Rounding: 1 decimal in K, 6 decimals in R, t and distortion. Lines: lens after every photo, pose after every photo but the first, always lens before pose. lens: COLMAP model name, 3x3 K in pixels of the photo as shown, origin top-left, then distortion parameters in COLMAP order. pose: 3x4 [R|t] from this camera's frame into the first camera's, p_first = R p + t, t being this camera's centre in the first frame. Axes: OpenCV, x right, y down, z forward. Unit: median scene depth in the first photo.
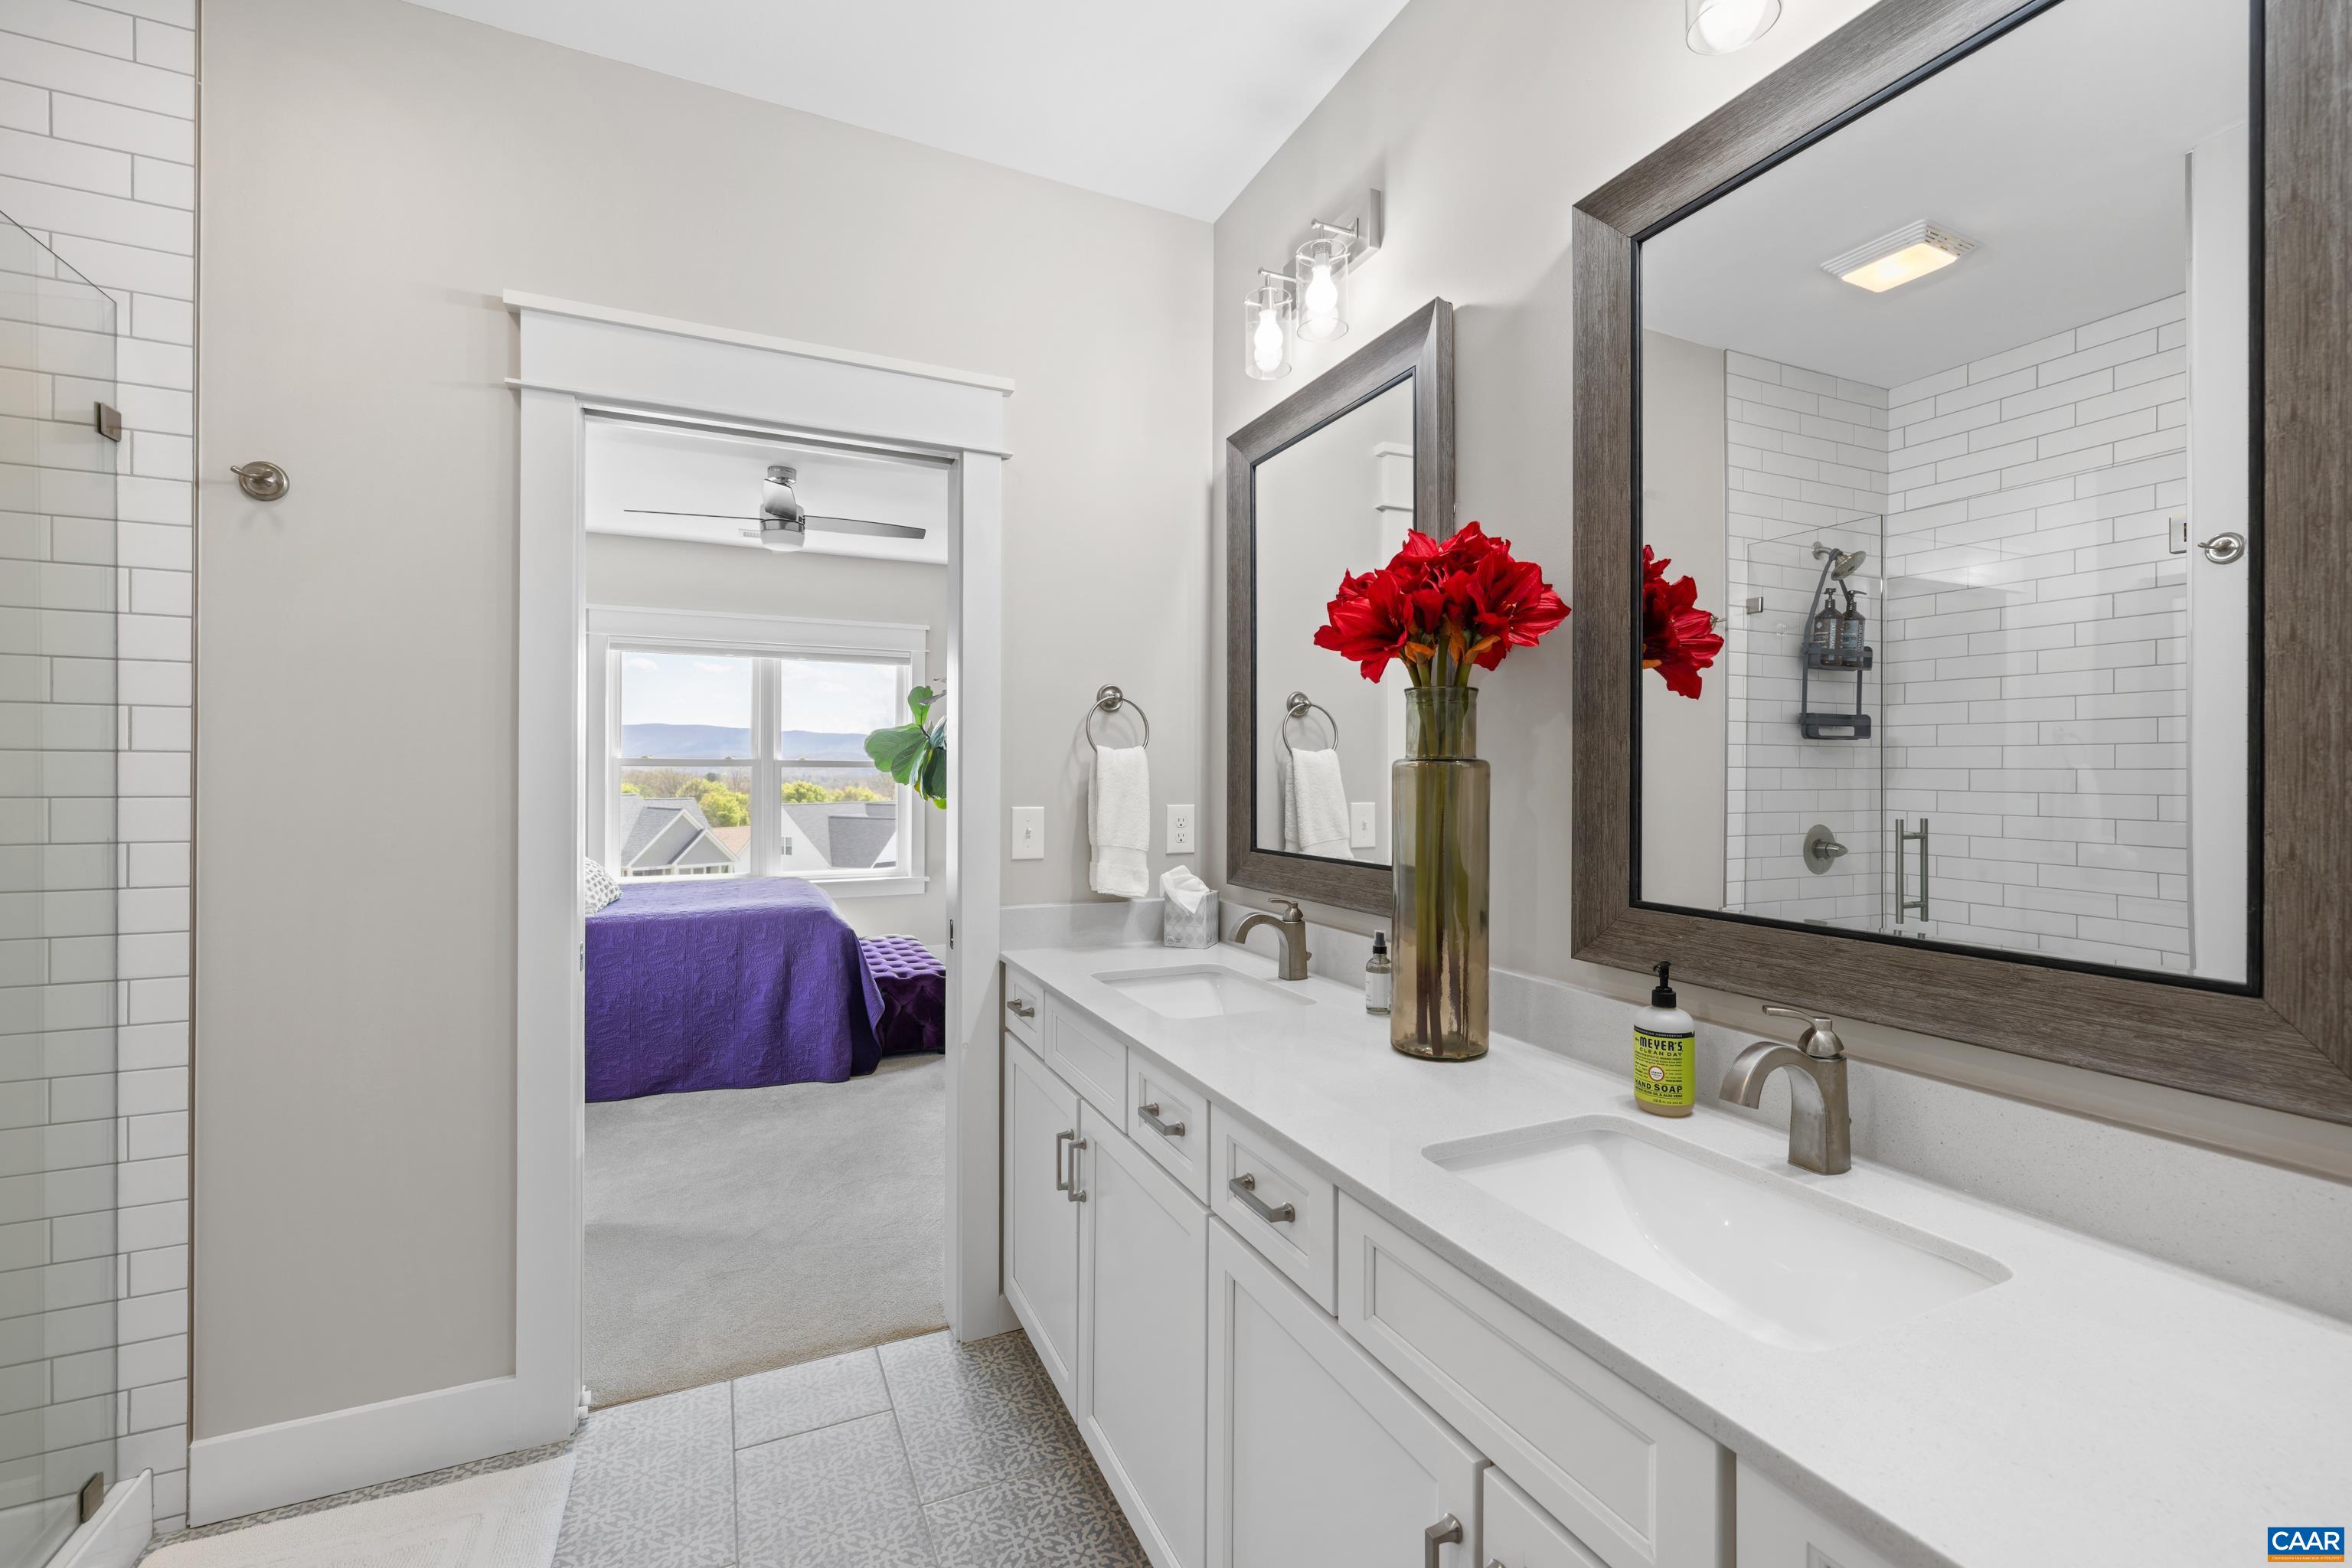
lens RADIAL K [[1000.0, 0, 1176.0], [0, 1000.0, 784.0], [0, 0, 1]] dist [0.000040, -0.000008]
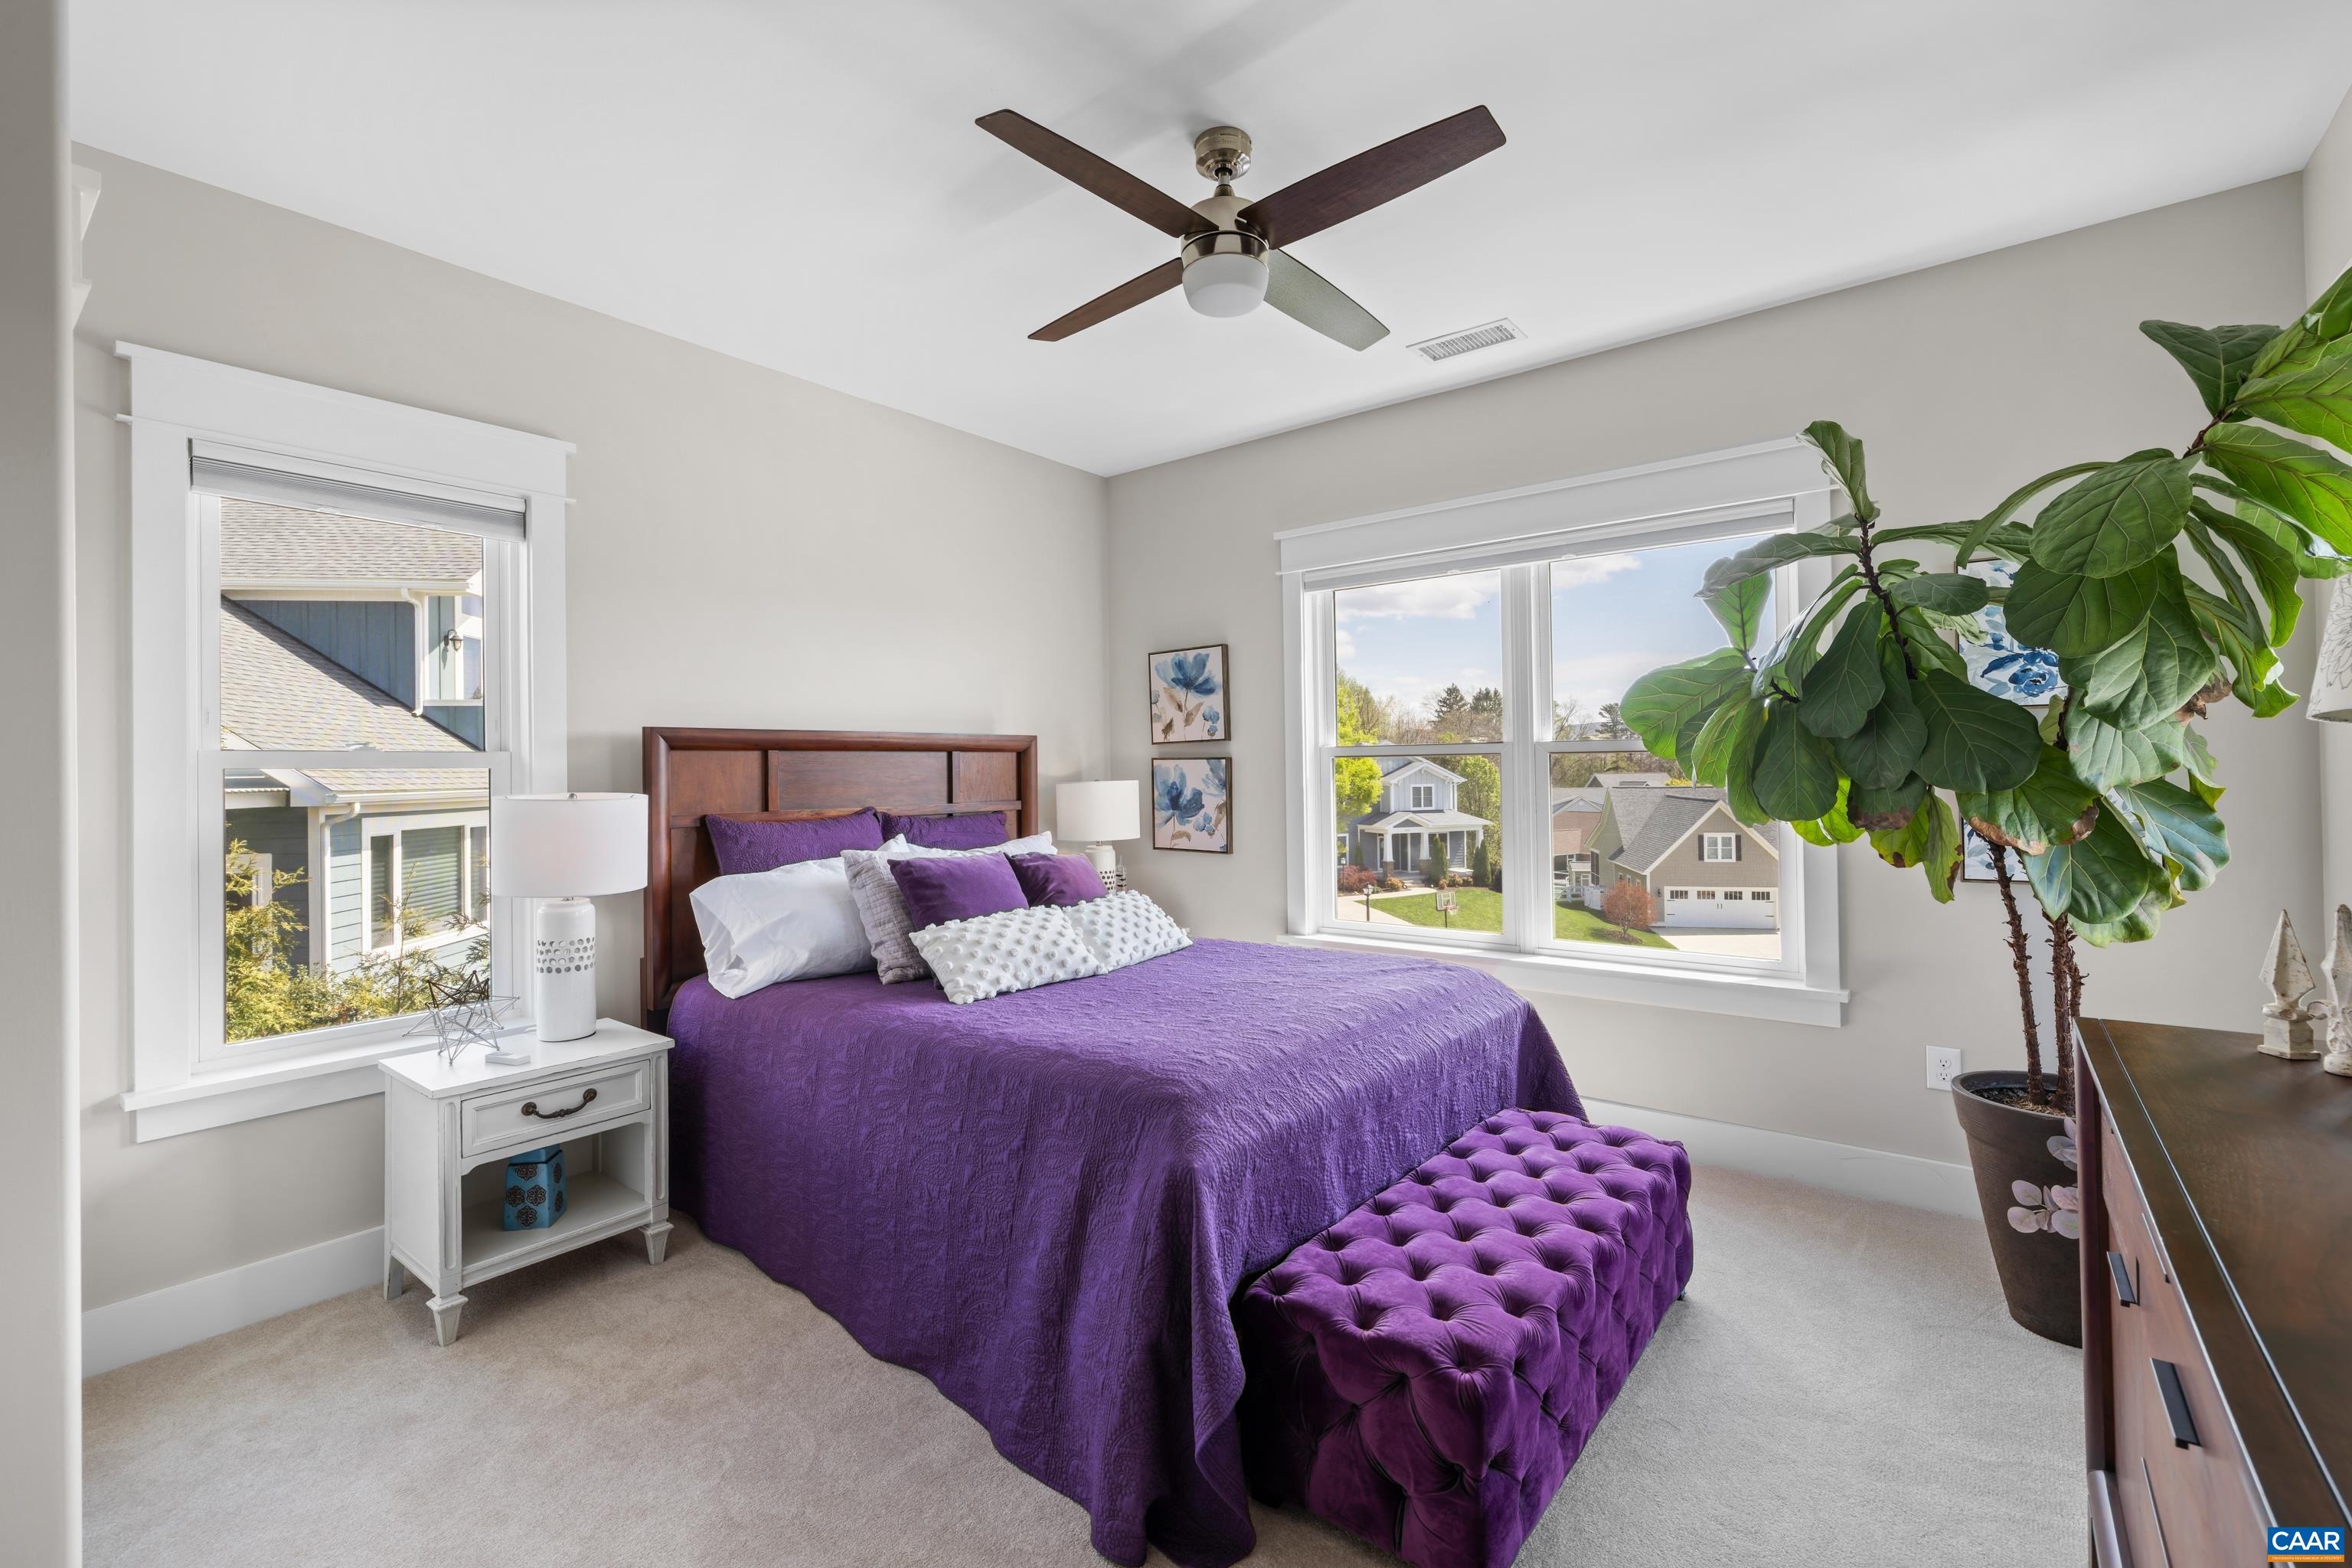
lens RADIAL K [[1000.0, 0, 1176.0], [0, 1000.0, 784.0], [0, 0, 1]] dist [0.000040, -0.000008]
pose [[0.453267, -0.005719, -0.891357, 0.022081], [0.005484, 0.999978, -0.003627, -0.002161], [0.891358, -0.003244, 0.453288, 0.848973]]
